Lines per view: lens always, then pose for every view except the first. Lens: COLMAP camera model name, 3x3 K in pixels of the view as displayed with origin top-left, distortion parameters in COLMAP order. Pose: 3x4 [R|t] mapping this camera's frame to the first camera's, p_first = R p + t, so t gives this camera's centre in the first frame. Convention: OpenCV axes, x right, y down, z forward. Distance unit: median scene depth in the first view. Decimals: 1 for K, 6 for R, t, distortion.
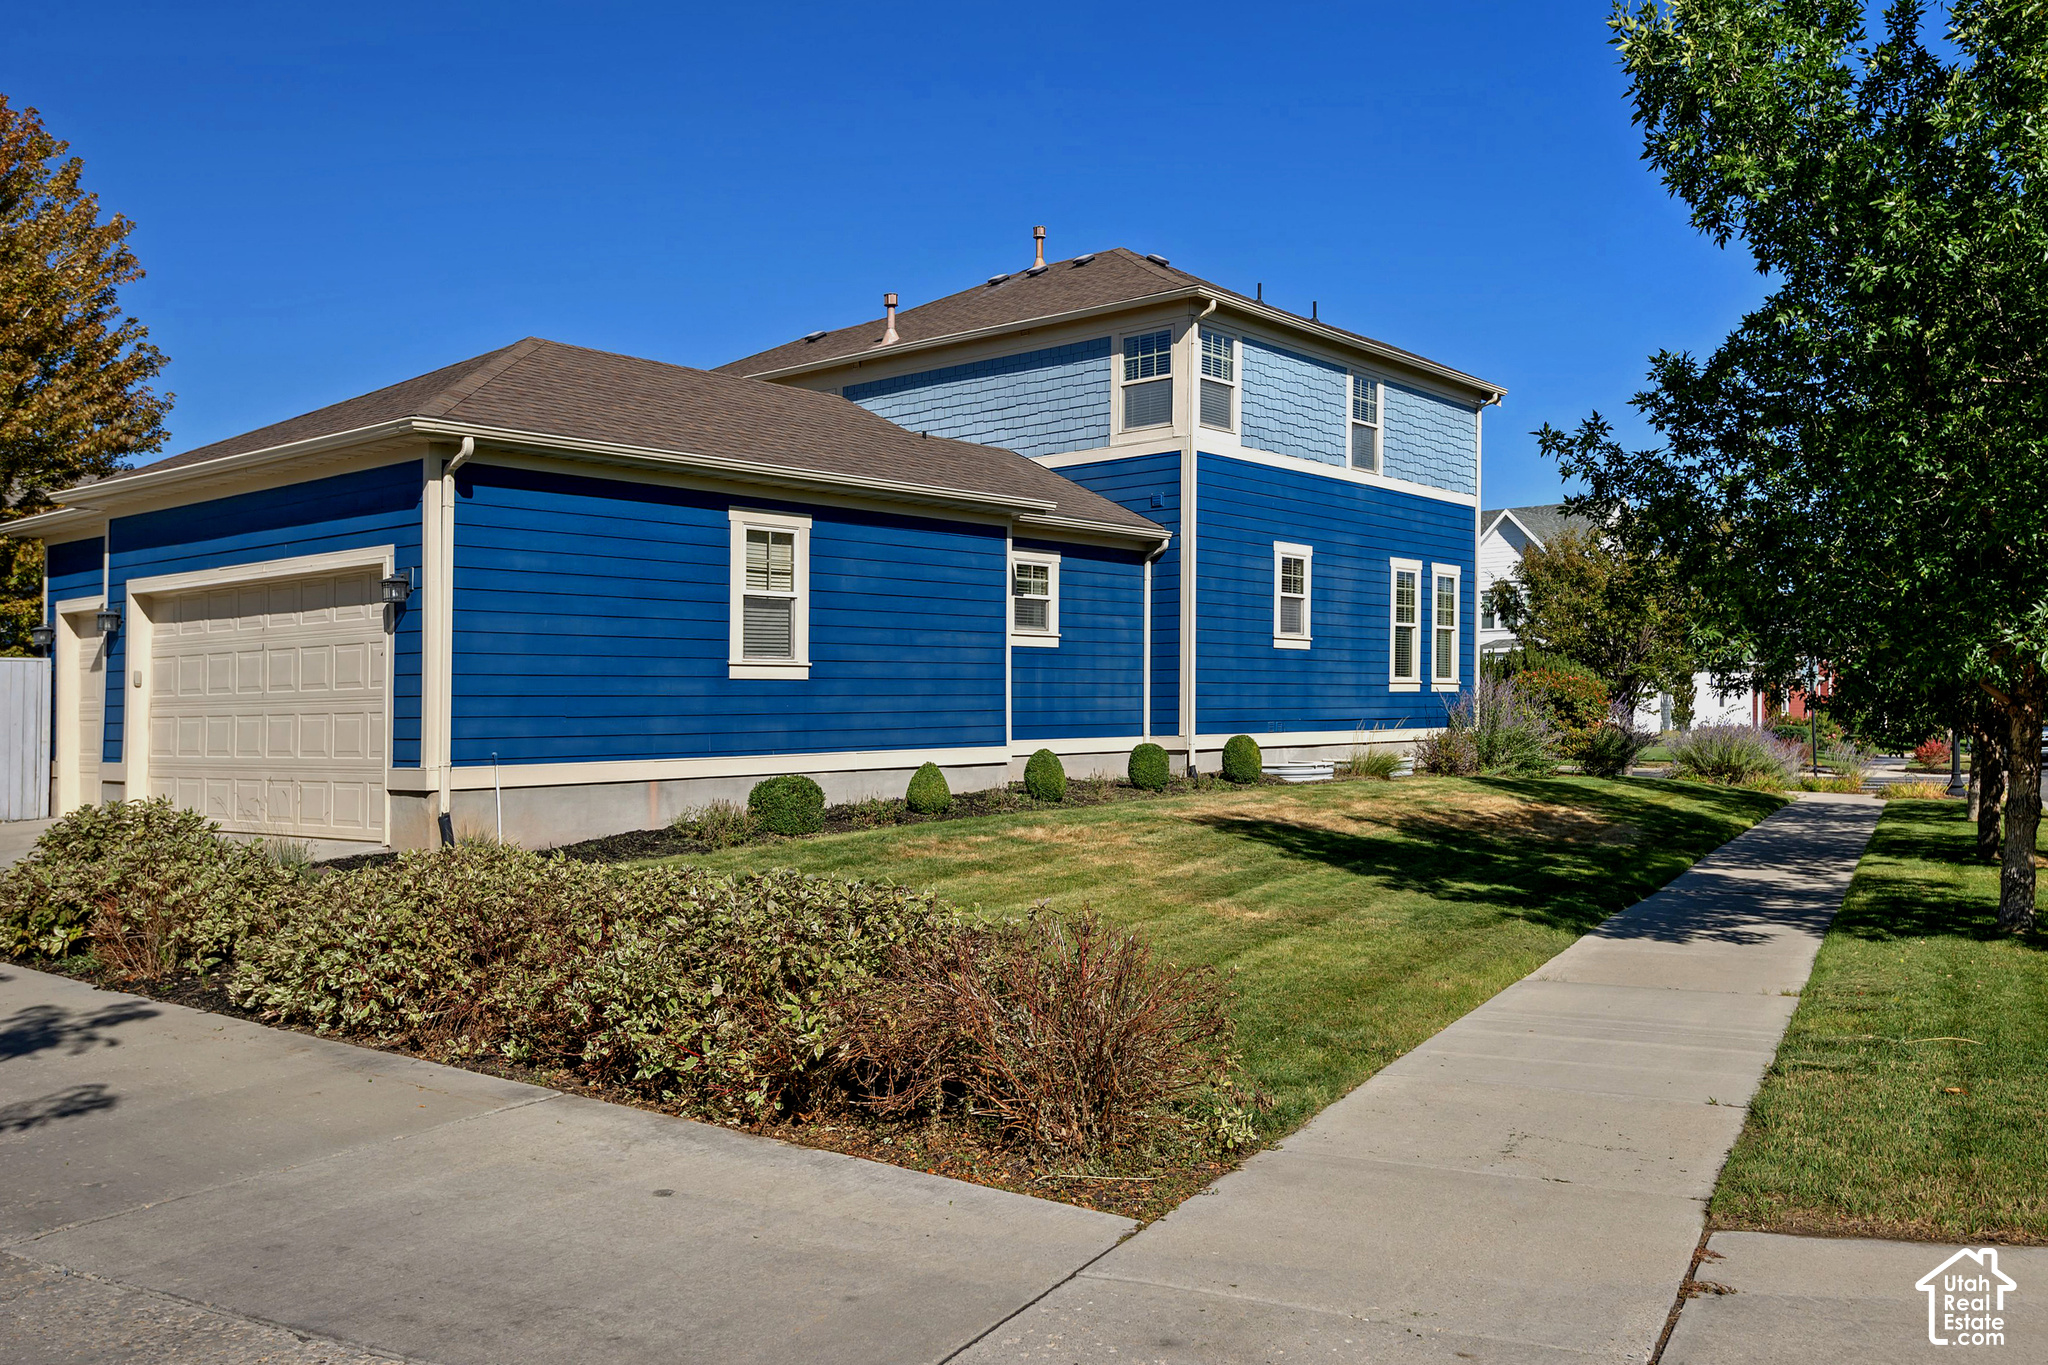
lens RADIAL K [[1716.6, 0, 1022.1], [0, 1716.6, 688.7], [0, 0, 1]] dist [-0.012457, -0.003115]
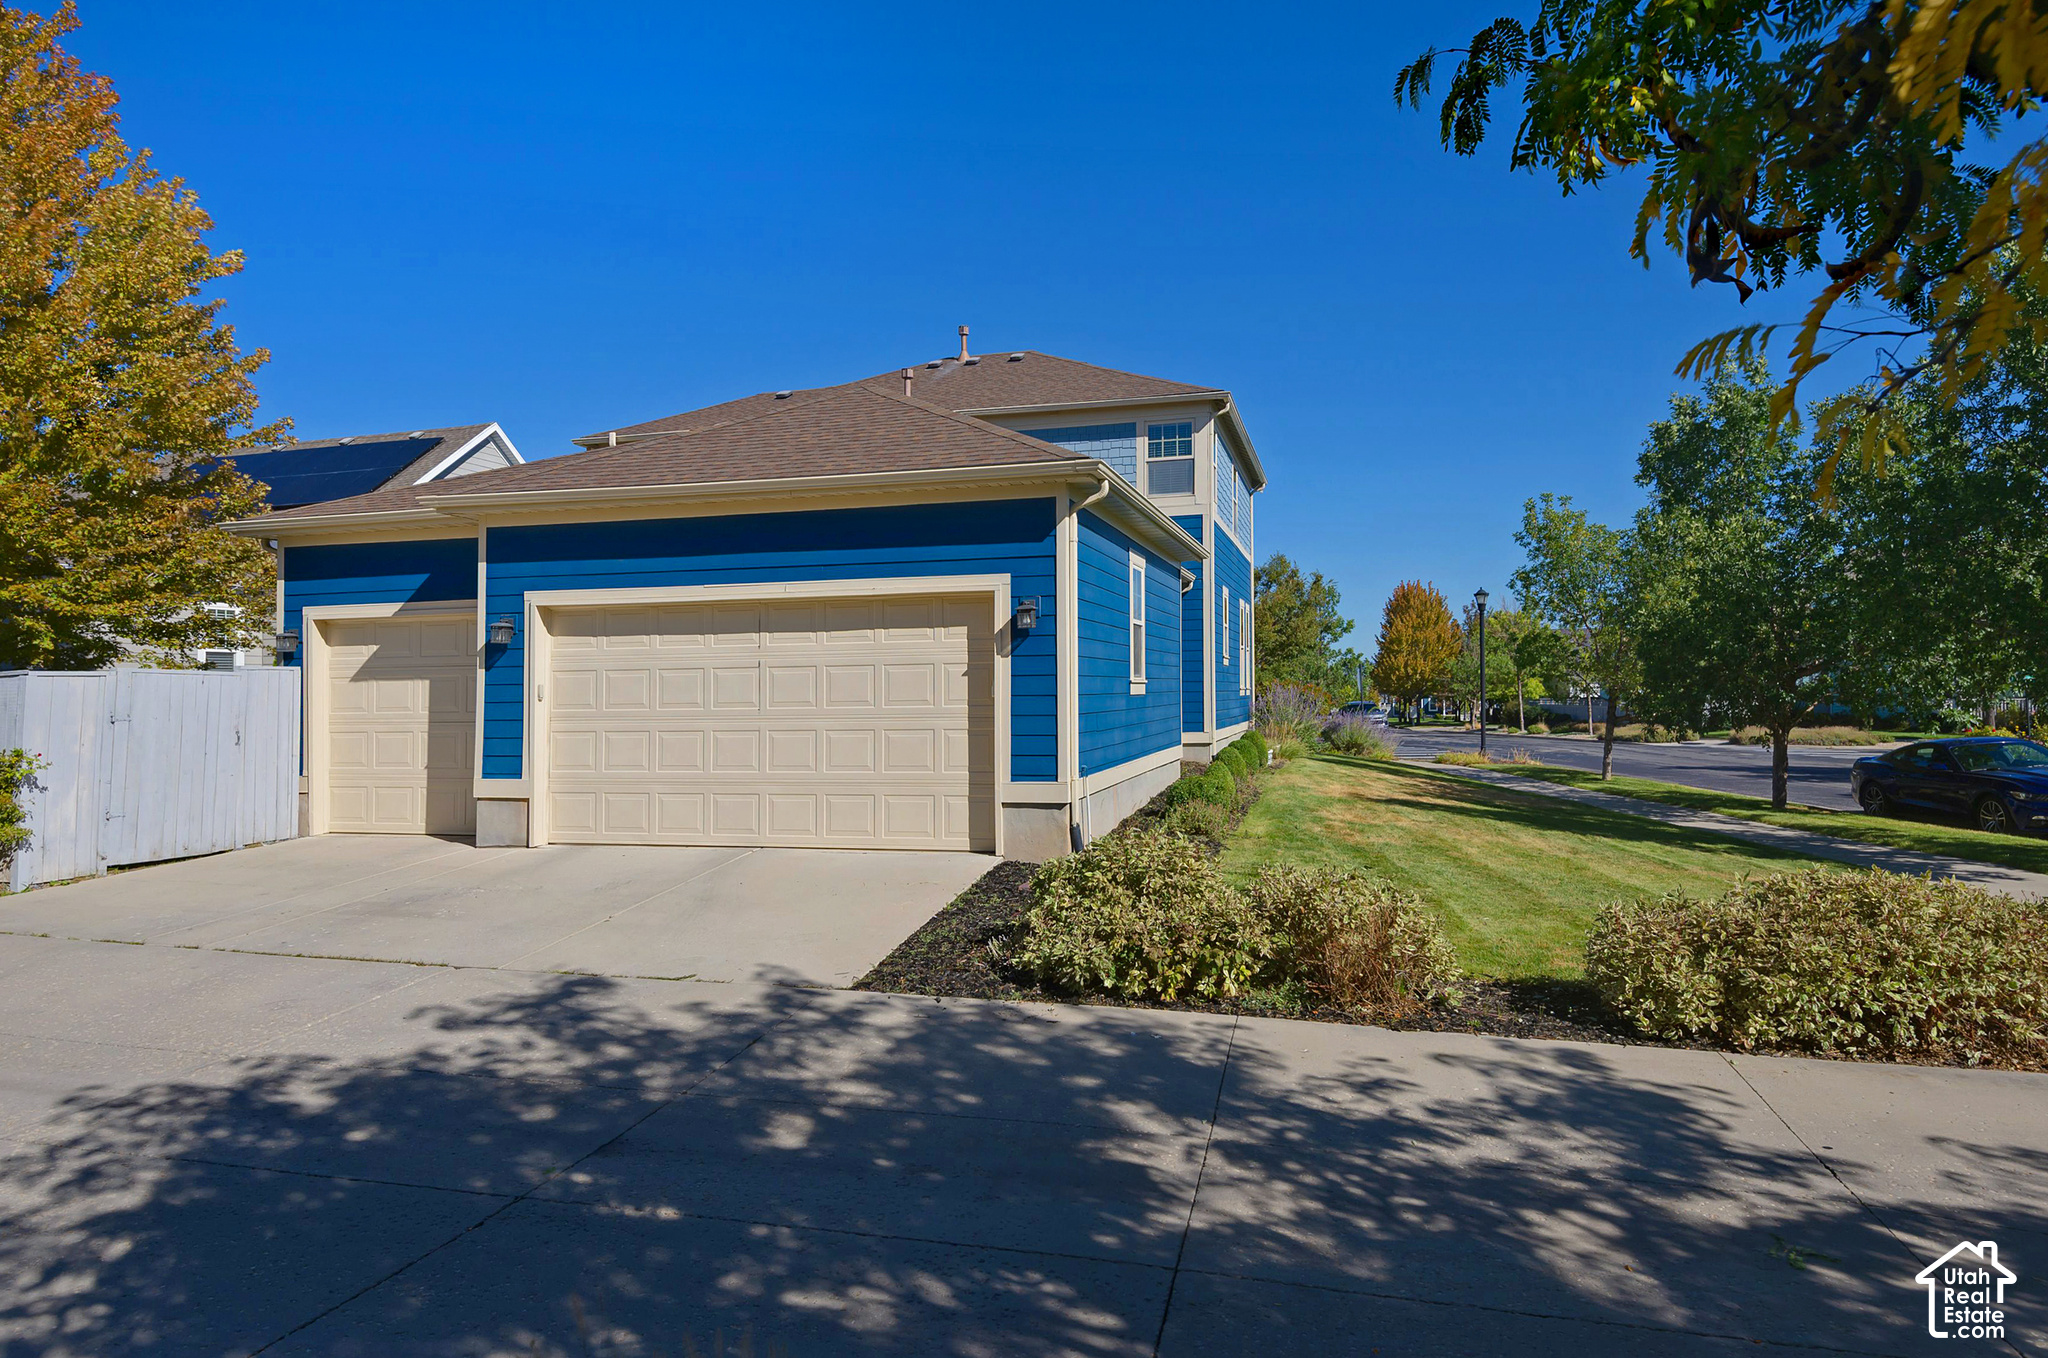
lens RADIAL K [[1231.4, 0, 1024.6], [0, 1231.4, 678.7], [0, 0, 1]] dist [0.017996, -0.008775]
pose [[0.905175, 0.001243, 0.425037, -0.562814], [-0.003335, 0.999986, 0.004179, -0.017706], [-0.425026, -0.005200, 0.905166, 0.241633]]
